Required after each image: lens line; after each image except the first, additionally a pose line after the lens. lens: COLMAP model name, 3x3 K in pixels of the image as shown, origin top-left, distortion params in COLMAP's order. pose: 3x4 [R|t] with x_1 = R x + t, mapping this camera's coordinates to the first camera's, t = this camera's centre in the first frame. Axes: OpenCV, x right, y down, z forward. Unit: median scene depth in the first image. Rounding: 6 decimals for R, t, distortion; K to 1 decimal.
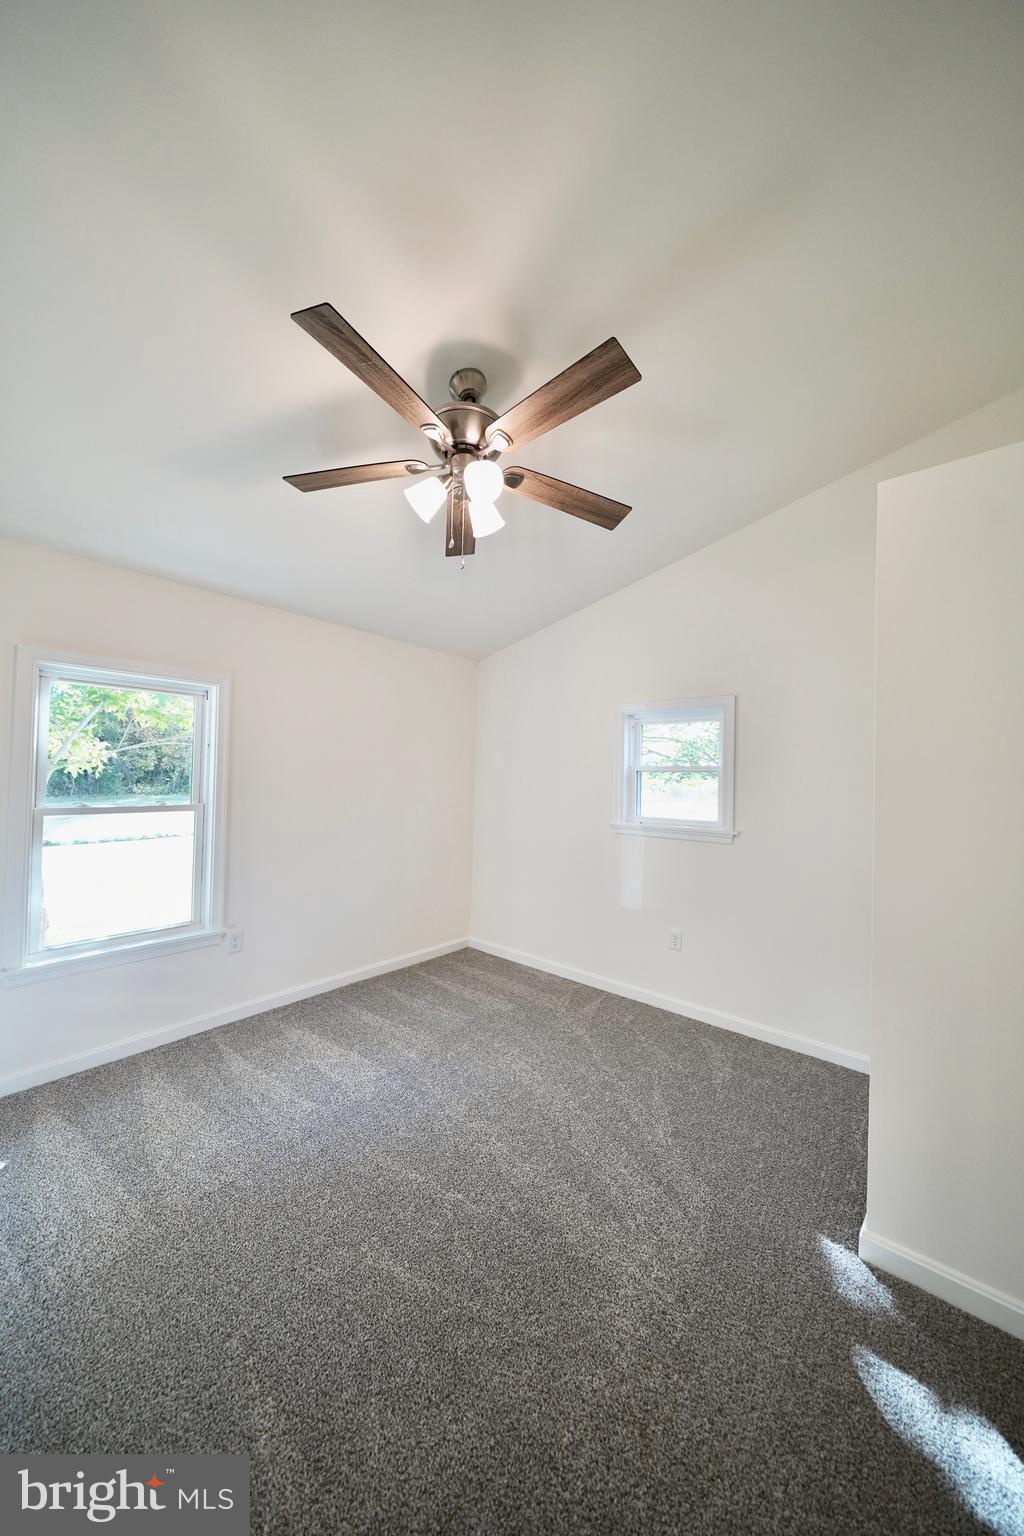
lens RADIAL K [[523.4, 0, 509.4], [0, 523.4, 768.8], [0, 0, 1]] dist [-0.002254, -0.000283]
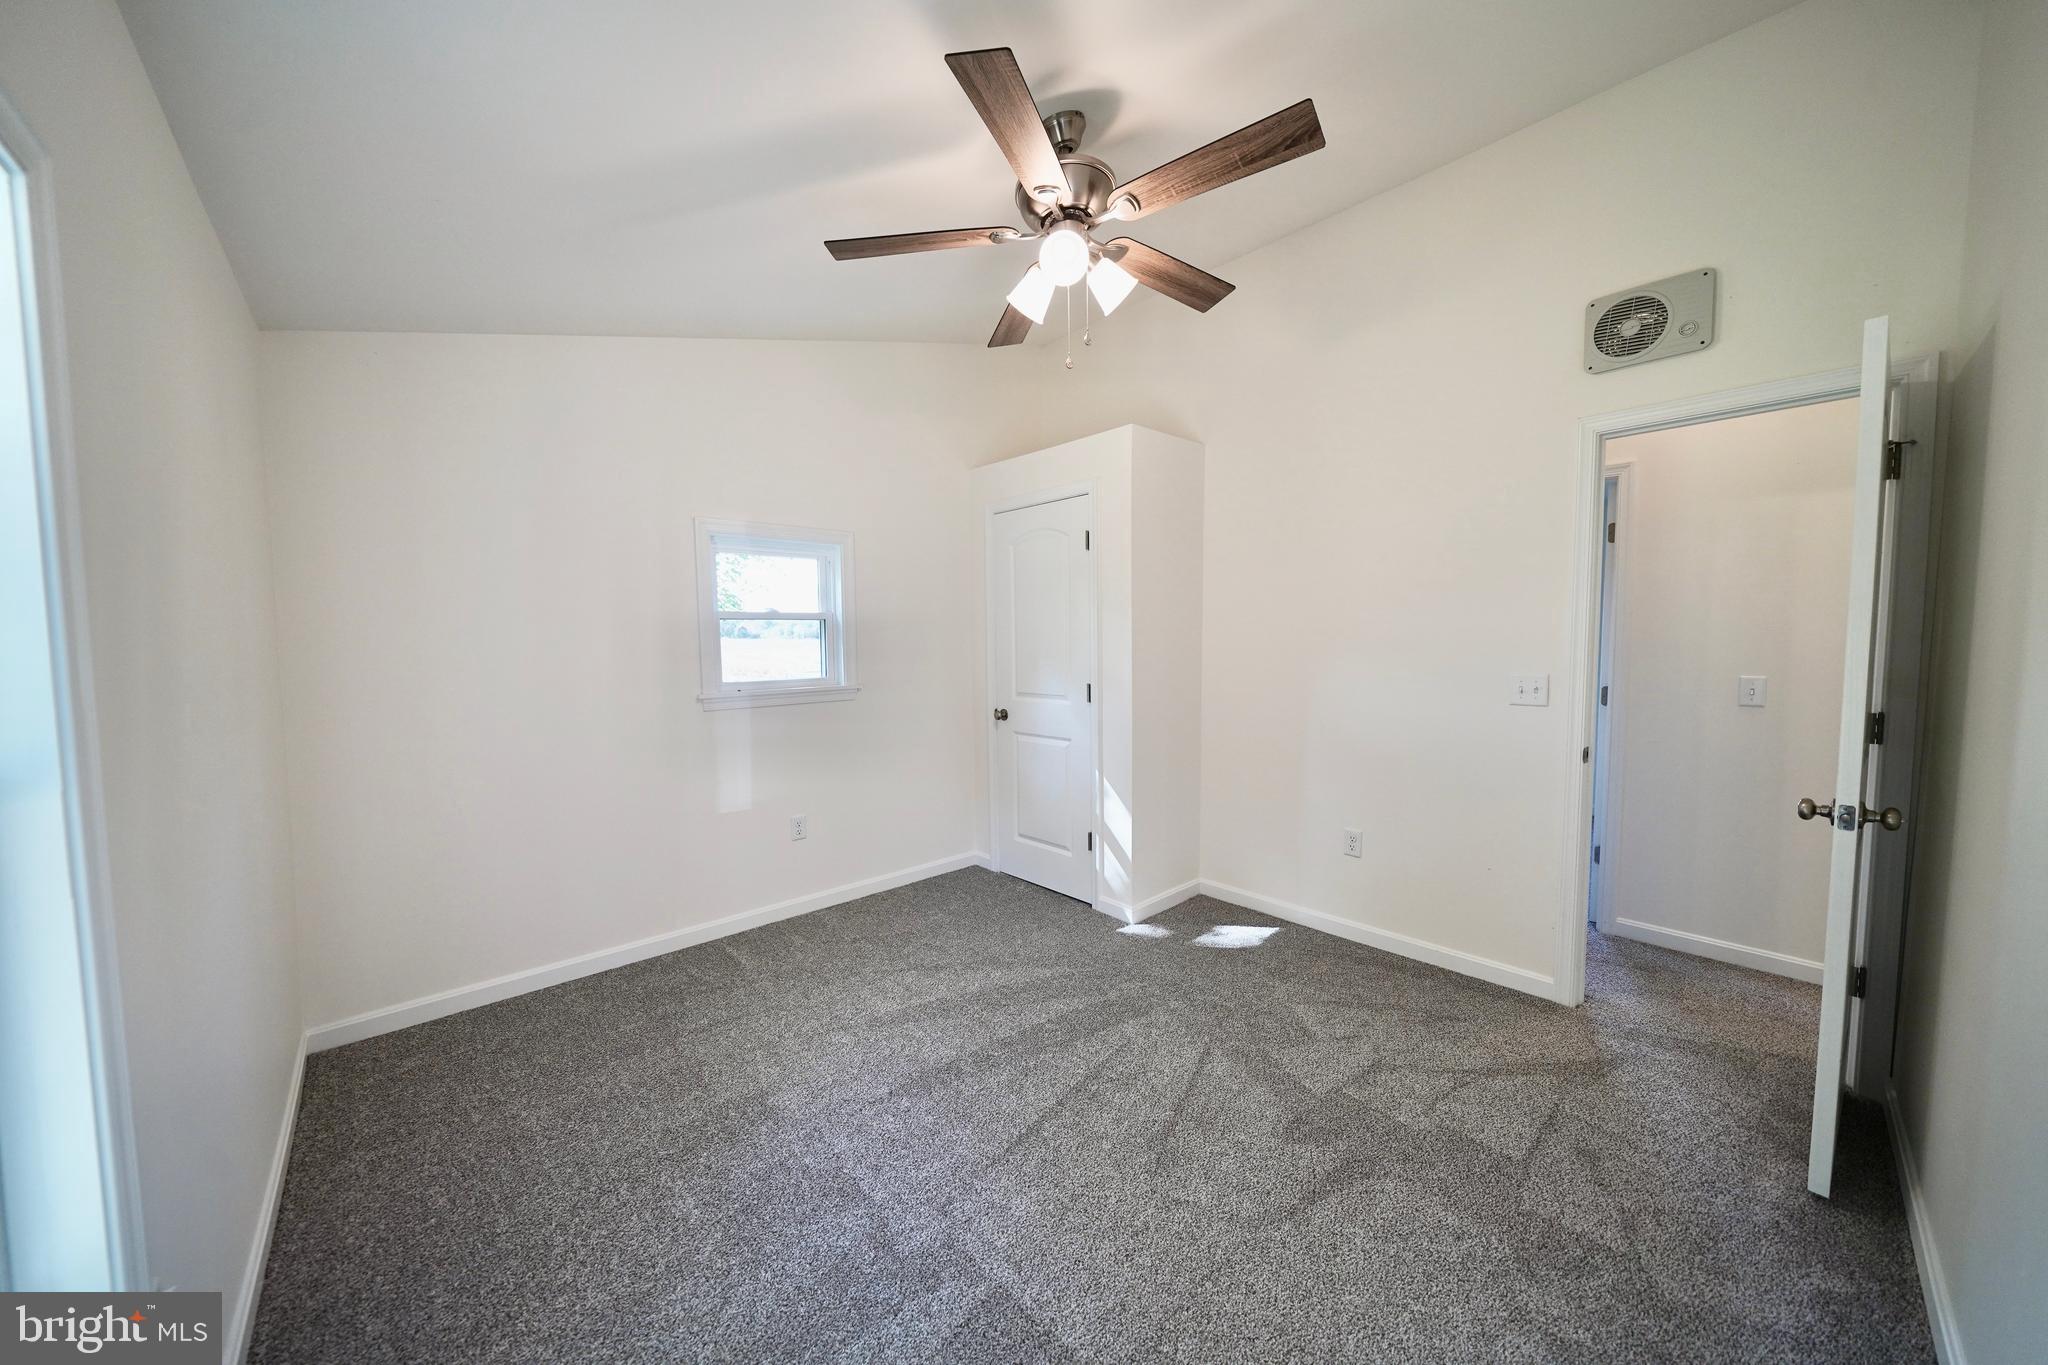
lens RADIAL K [[697.9, 0, 1025.2], [0, 697.9, 680.0], [0, 0, 1]] dist [-0.002254, -0.000283]
pose [[0.115386, -0.082972, 0.989849, -1.163847], [-0.007411, 0.996406, 0.084385, 0.010536], [-0.993293, -0.017073, 0.114356, 0.897195]]
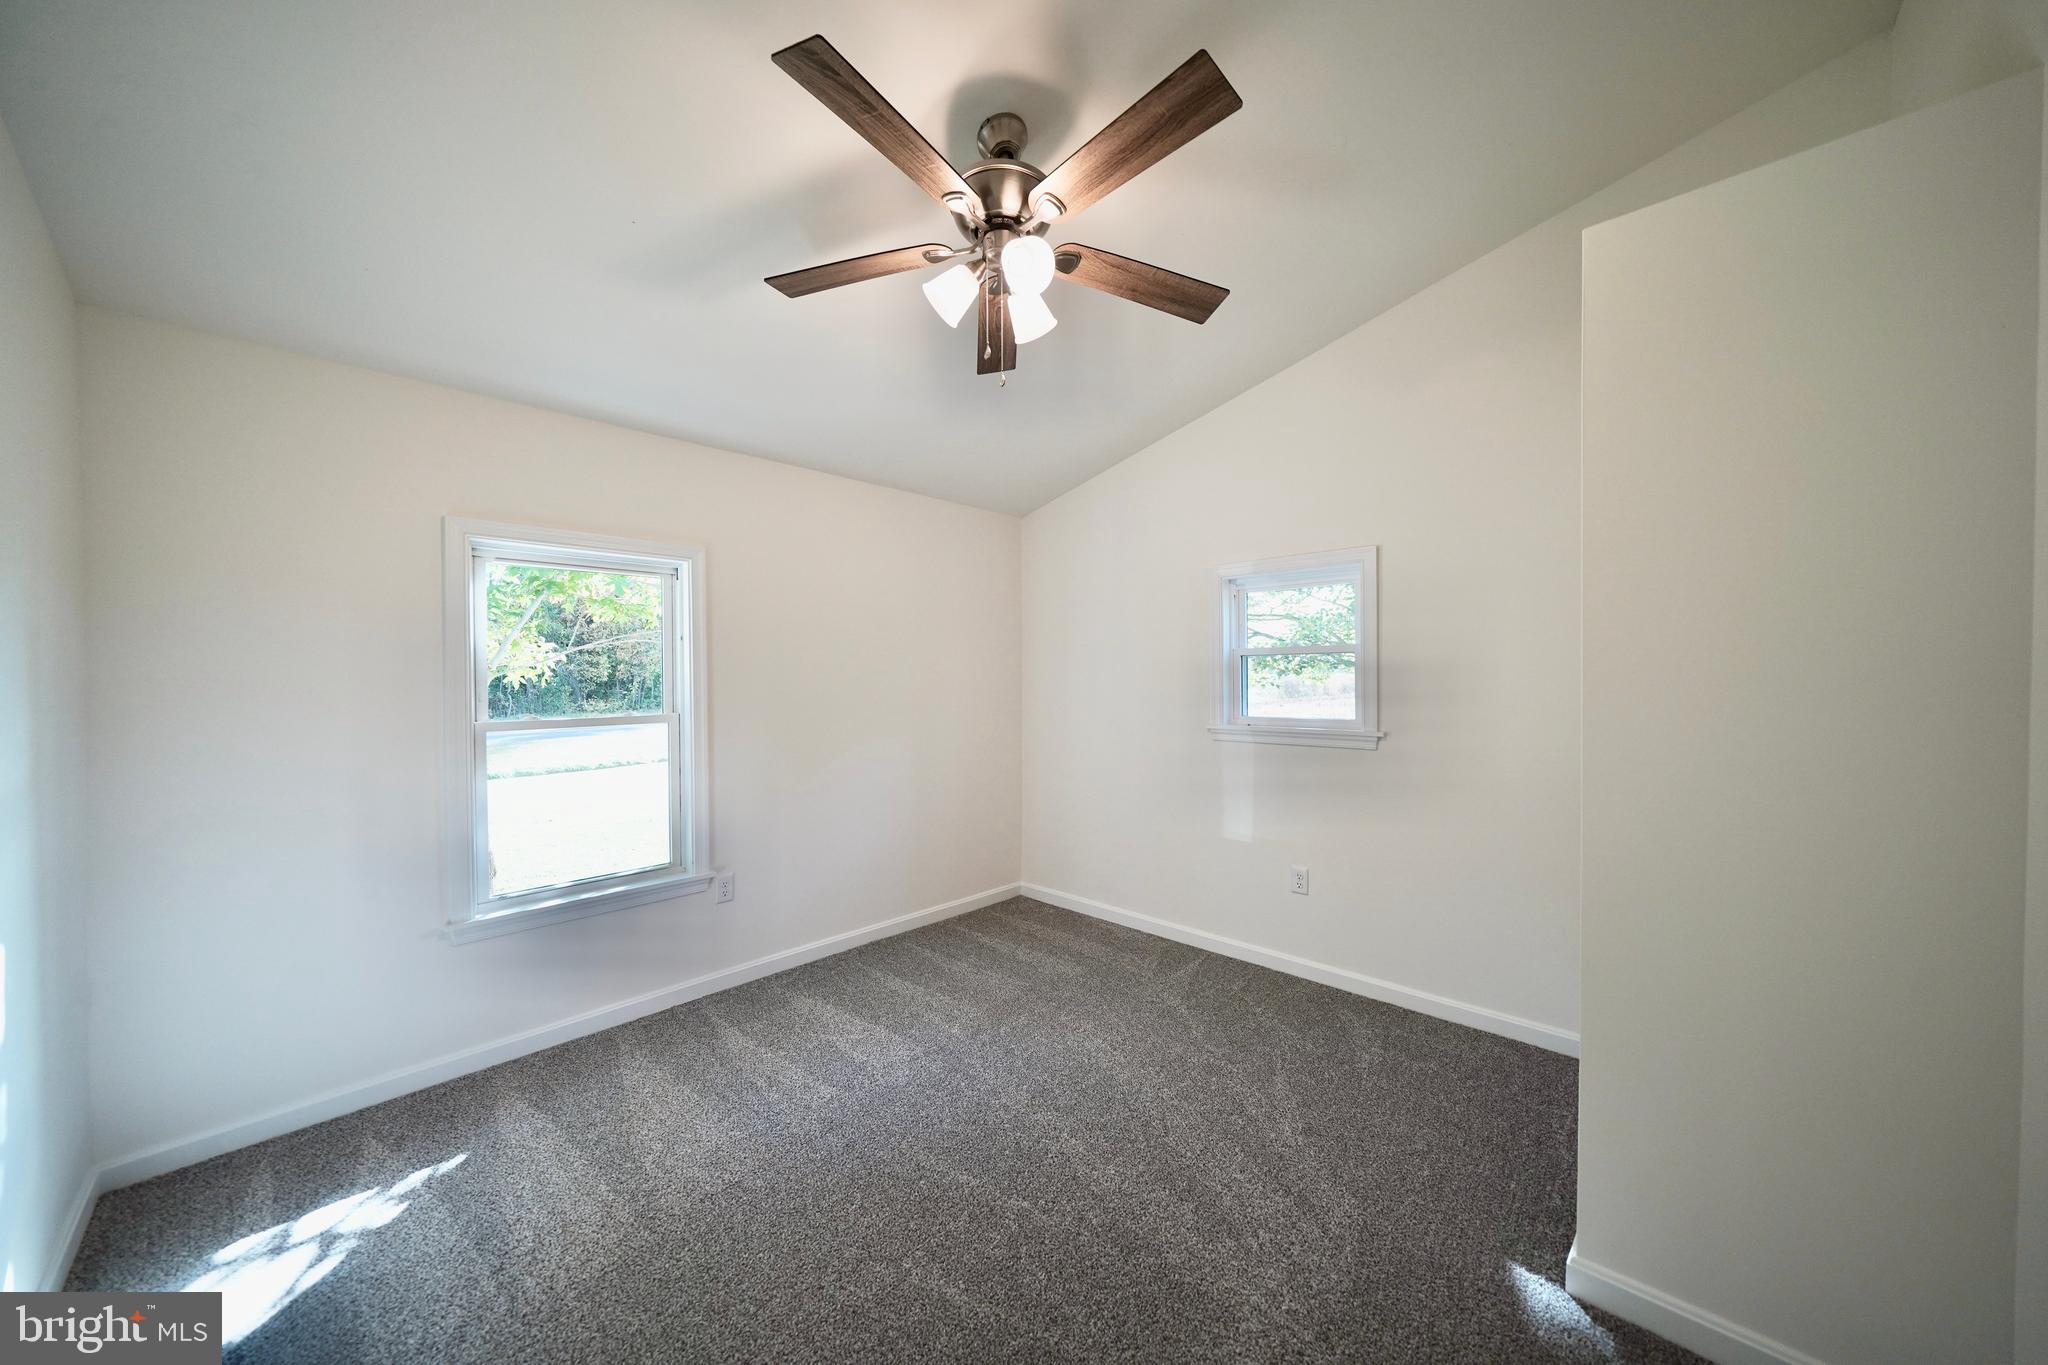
lens RADIAL K [[697.9, 0, 1019.9], [0, 697.9, 685.3], [0, 0, 1]] dist [-0.002254, -0.000283]
pose [[0.997580, -0.028949, -0.063207, -0.013757], [0.030610, 0.999207, 0.025462, 0.020749], [0.062420, -0.027335, 0.997676, -0.008772]]
